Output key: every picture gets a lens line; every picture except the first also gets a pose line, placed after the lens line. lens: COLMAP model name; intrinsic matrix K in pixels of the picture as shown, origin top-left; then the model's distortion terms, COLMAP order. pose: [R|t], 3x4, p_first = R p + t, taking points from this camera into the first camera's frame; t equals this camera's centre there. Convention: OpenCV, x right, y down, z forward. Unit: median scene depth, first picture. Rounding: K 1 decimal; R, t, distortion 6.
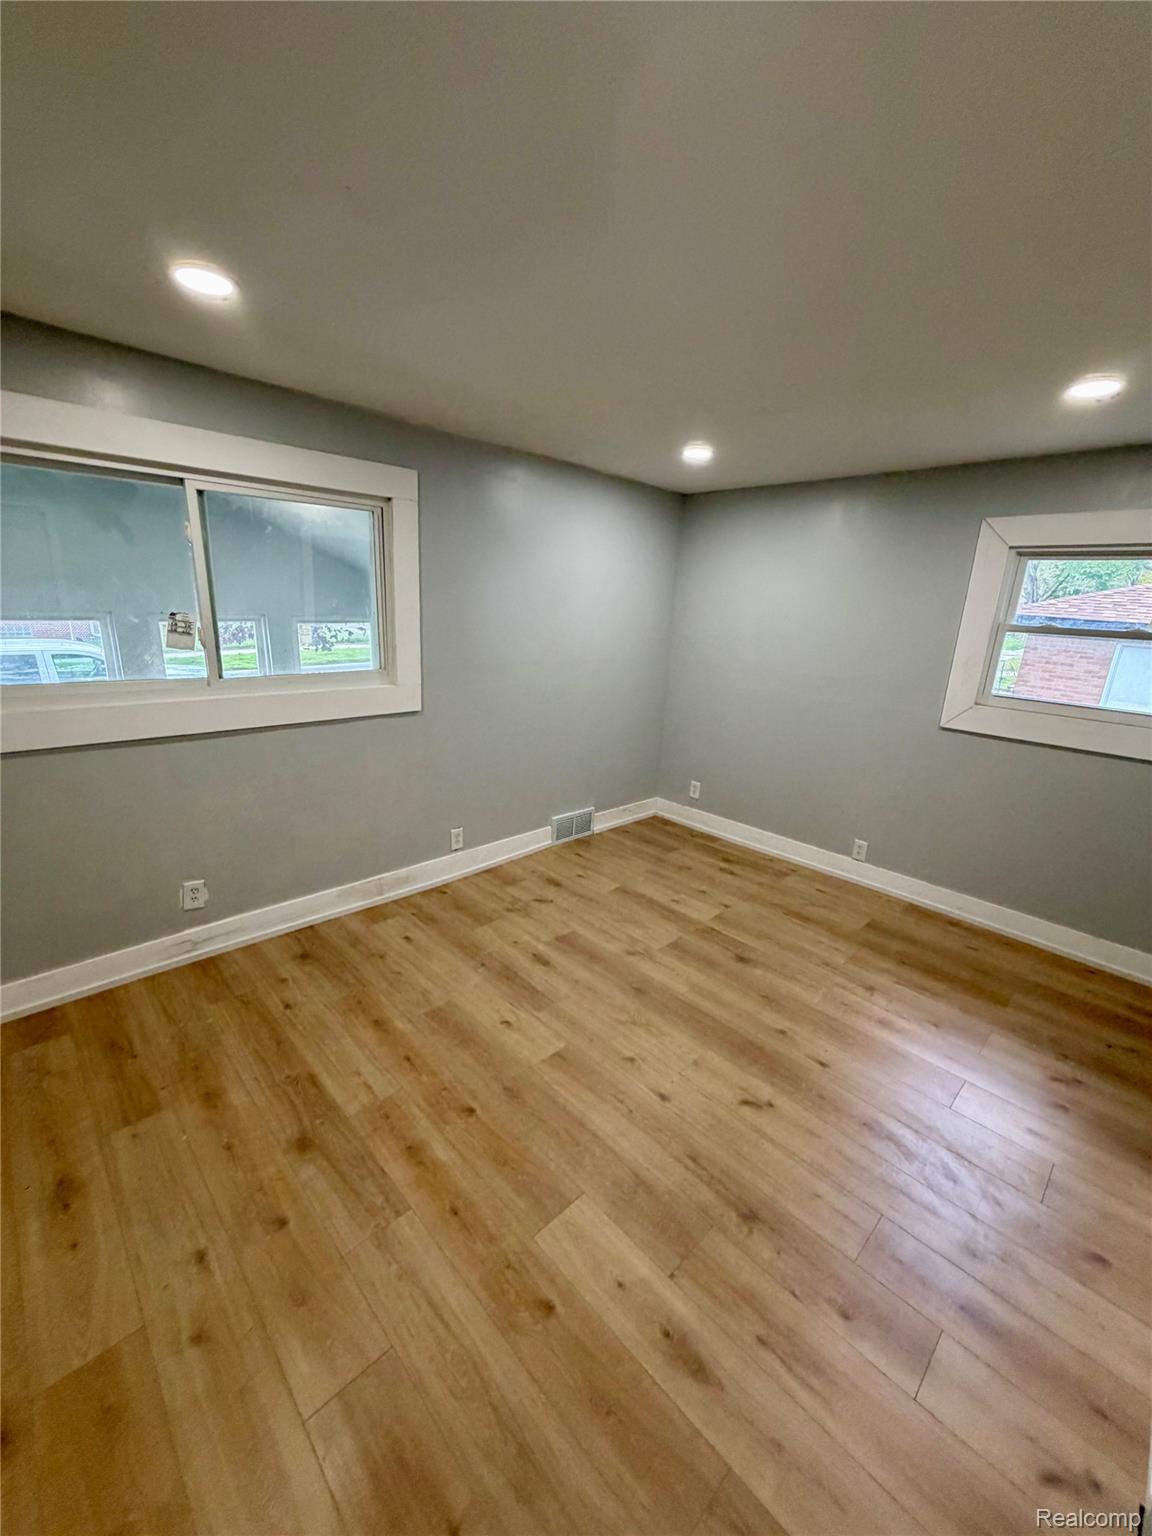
lens RADIAL K [[613.1, 0, 576.0], [0, 613.1, 768.0], [0, 0, 1]] dist [0.001638, 0.000128]
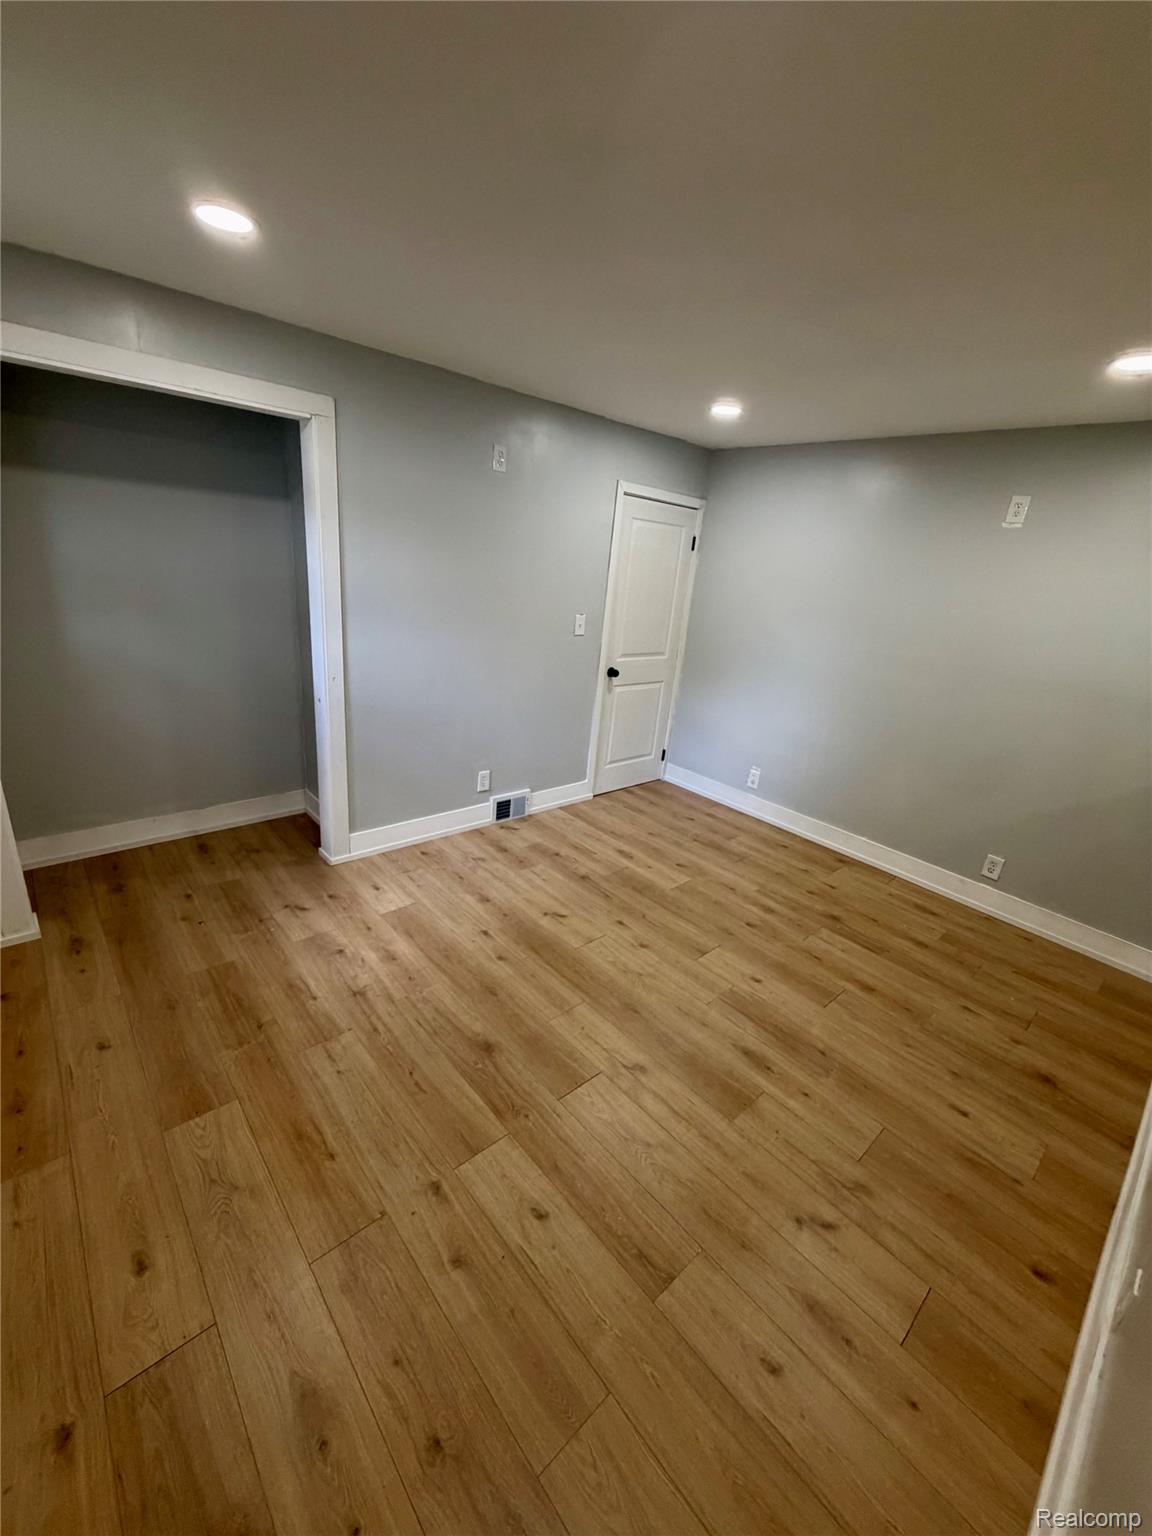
lens RADIAL K [[613.1, 0, 576.0], [0, 613.1, 768.0], [0, 0, 1]] dist [0.001638, 0.000128]
pose [[-0.989585, -0.143438, -0.012114, 0.258480], [-0.125743, 0.820397, 0.557798, -0.439207], [-0.070071, 0.553511, -0.829889, 1.641219]]
